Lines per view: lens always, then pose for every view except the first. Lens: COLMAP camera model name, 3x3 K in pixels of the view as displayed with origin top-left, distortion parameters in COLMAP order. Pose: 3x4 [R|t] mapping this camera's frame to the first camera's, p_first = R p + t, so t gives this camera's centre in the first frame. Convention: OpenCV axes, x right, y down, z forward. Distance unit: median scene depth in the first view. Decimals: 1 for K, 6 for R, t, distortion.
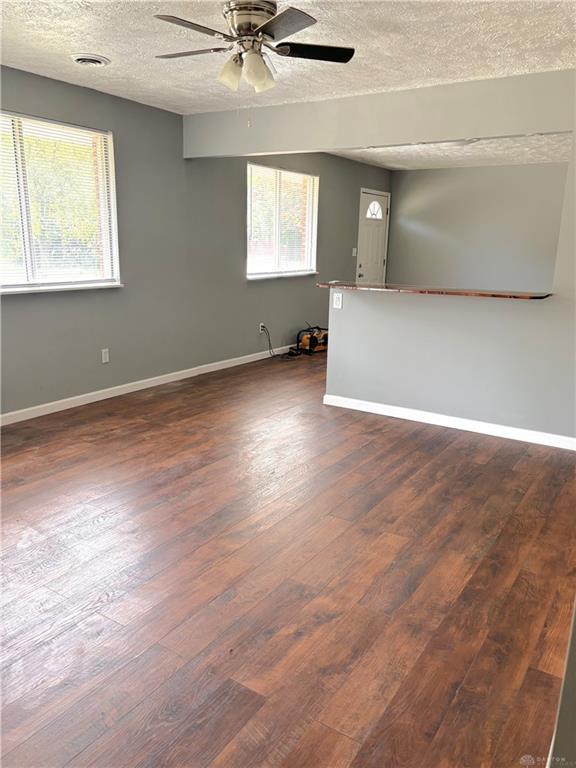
lens RADIAL K [[585.2, 0, 288.0], [0, 585.2, 384.0], [0, 0, 1]] dist [0.022170, 0.000668]
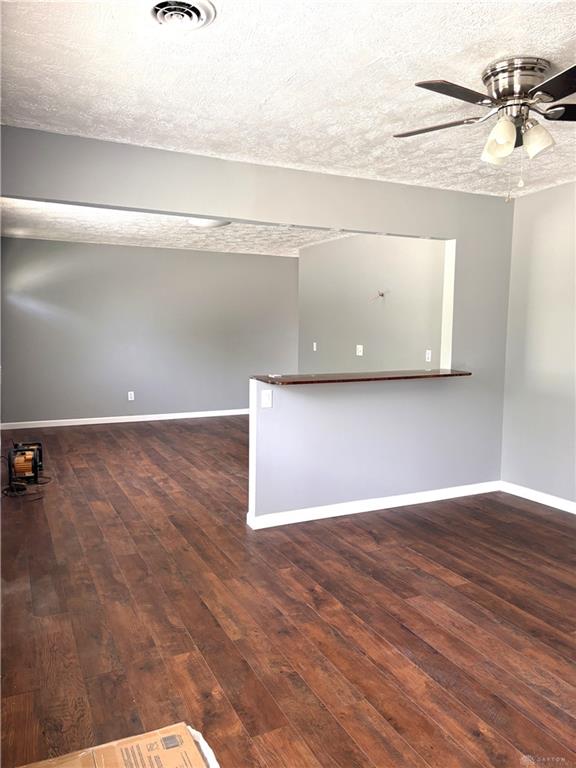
lens RADIAL K [[585.2, 0, 288.0], [0, 585.2, 384.0], [0, 0, 1]] dist [0.022170, 0.000668]
pose [[0.514057, -0.107192, 0.851032, -0.741401], [0.205882, 0.978576, -0.001104, -0.193954], [-0.832681, 0.175780, 0.525112, 0.669760]]
